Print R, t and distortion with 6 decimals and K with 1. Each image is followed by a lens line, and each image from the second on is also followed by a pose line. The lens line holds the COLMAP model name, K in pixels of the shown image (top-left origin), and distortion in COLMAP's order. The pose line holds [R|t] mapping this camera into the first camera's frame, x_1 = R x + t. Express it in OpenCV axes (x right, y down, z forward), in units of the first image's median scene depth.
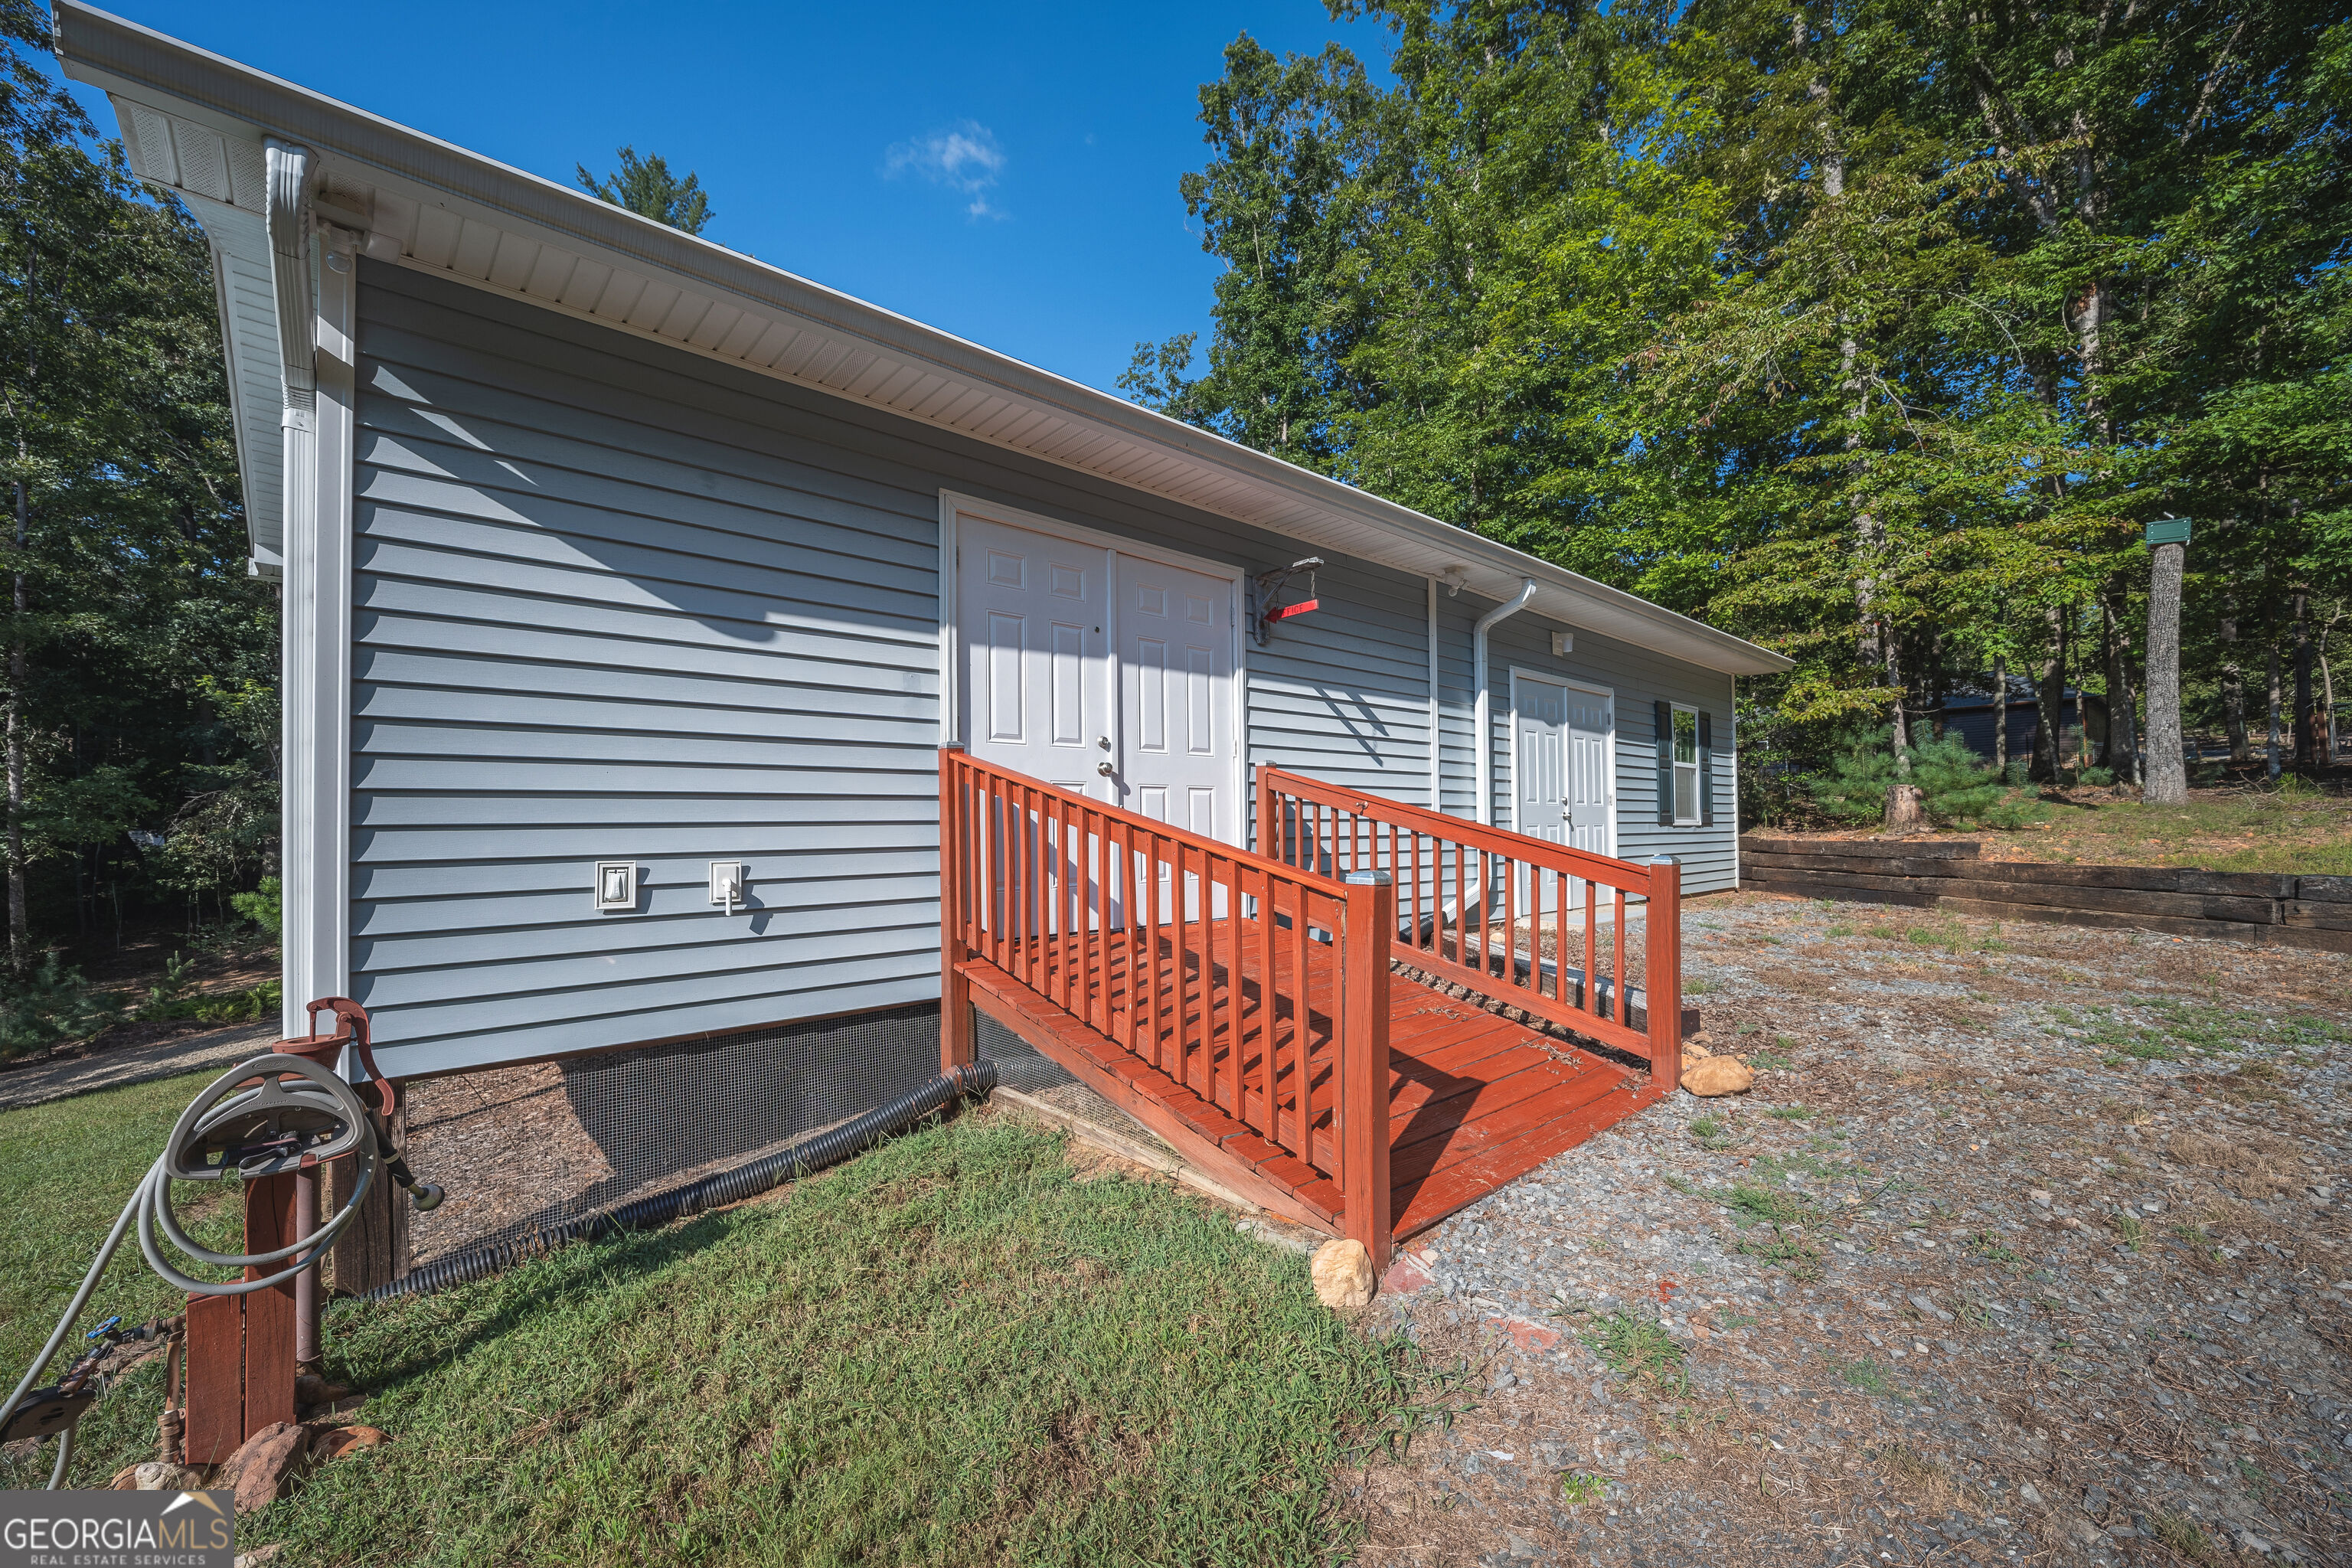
lens RADIAL K [[949.1, 0, 1185.0], [0, 949.1, 824.7], [0, 0, 1]] dist [-0.000707, -0.000257]
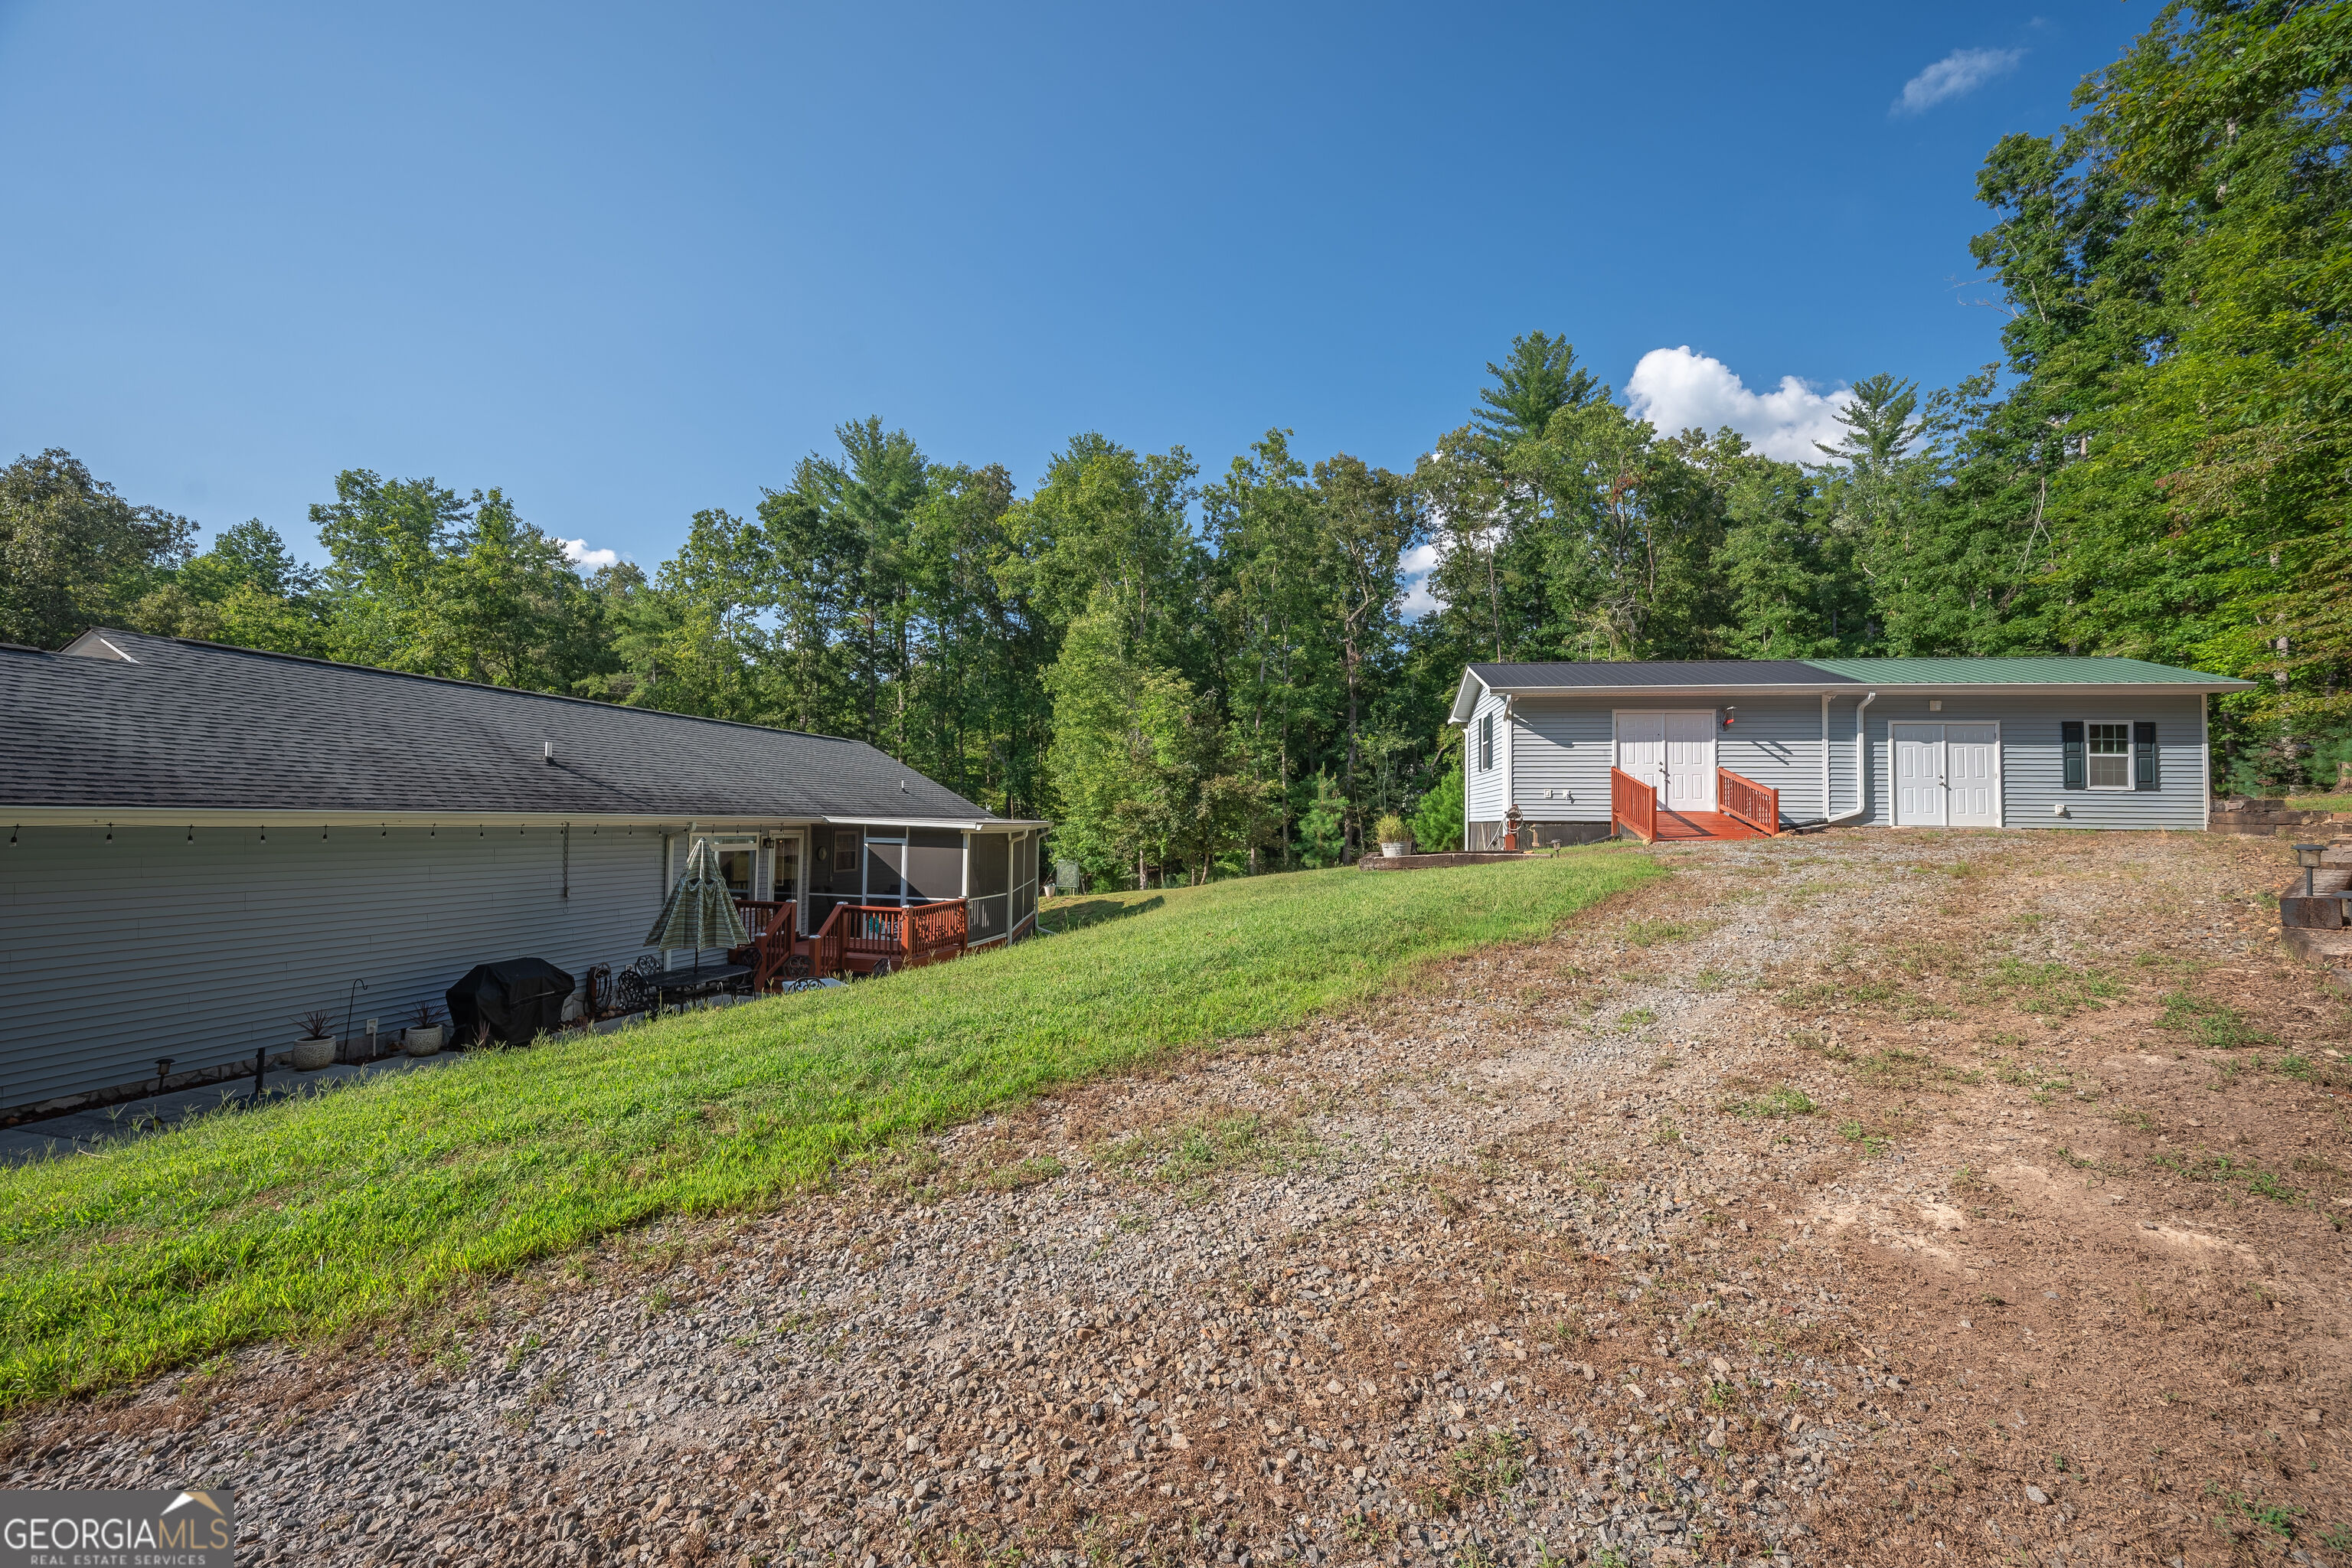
lens RADIAL K [[934.8, 0, 1174.3], [0, 934.8, 770.2], [0, 0, 1]] dist [-0.000802, -0.000265]
pose [[0.639330, -0.029141, -0.768380, 1.085901], [-0.012132, 0.998775, -0.047973, 0.102626], [0.768837, 0.039993, 0.638193, -2.048148]]
